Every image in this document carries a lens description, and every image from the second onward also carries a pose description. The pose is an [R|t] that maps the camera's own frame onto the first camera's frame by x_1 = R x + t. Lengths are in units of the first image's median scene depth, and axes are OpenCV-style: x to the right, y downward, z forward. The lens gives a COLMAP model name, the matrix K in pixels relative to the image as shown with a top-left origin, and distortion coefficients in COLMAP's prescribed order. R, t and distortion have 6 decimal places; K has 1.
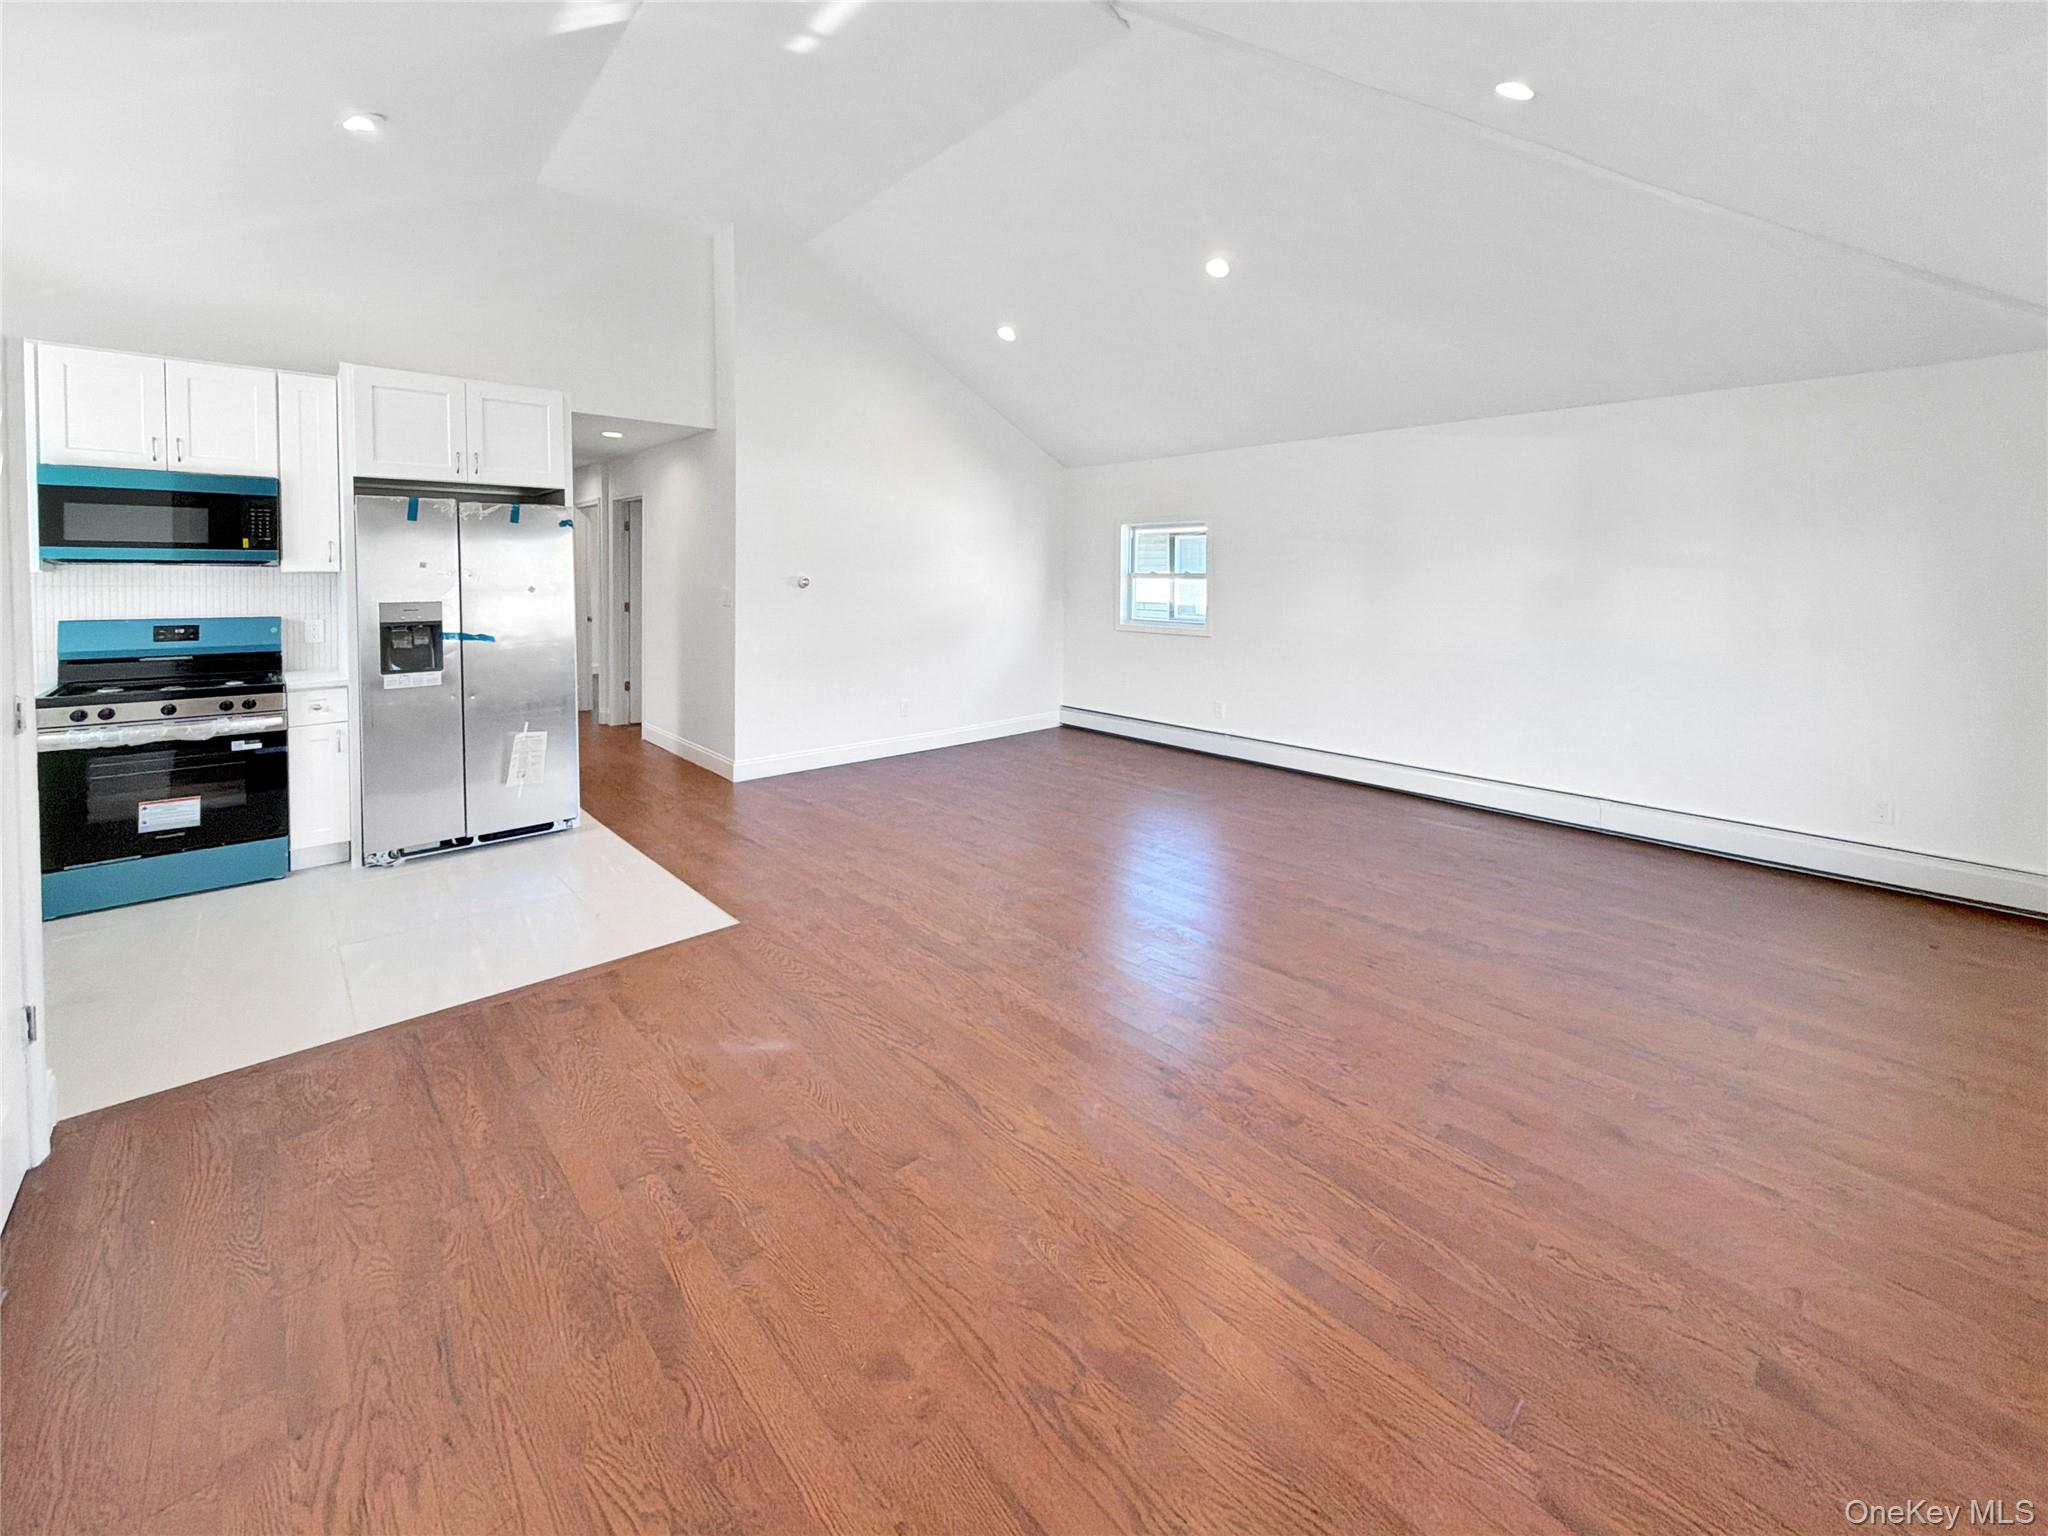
lens RADIAL K [[828.3, 0, 1041.2], [0, 828.3, 625.0], [0, 0, 1]] dist [0.002007, -0.000777]
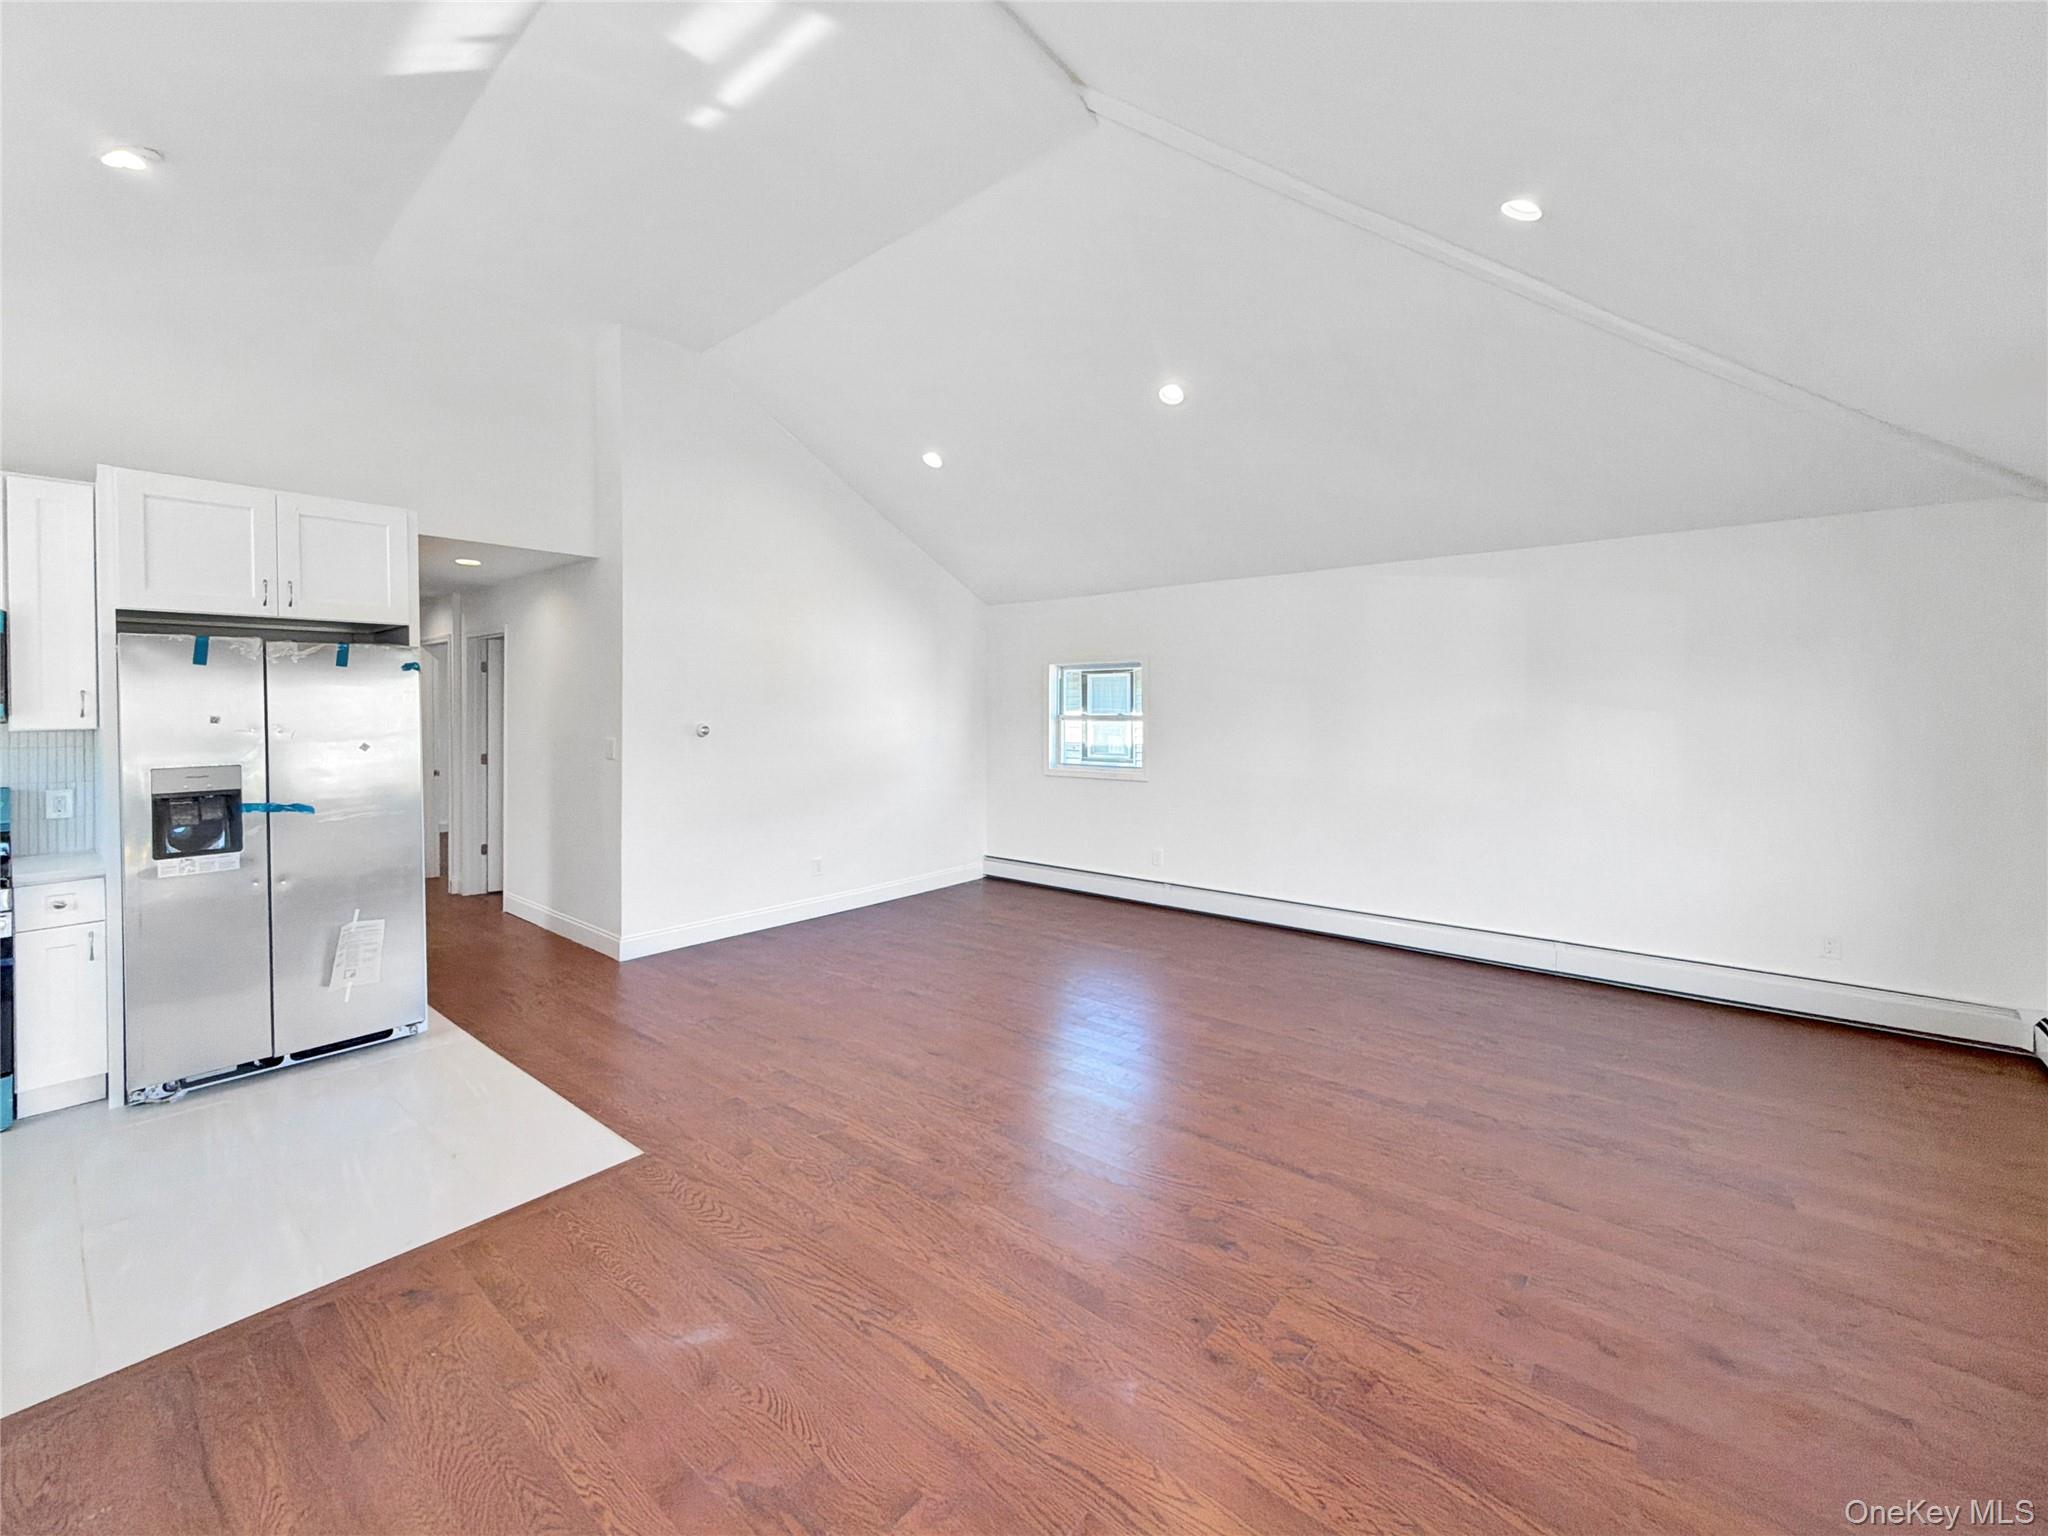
lens RADIAL K [[828.3, 0, 1045.7], [0, 828.3, 738.2], [0, 0, 1]] dist [0.002007, -0.000777]
pose [[0.990329, -0.014731, 0.137954, -0.063745], [0.018581, 0.999472, -0.026656, -0.018459], [-0.137488, 0.028962, 0.990080, 0.100030]]
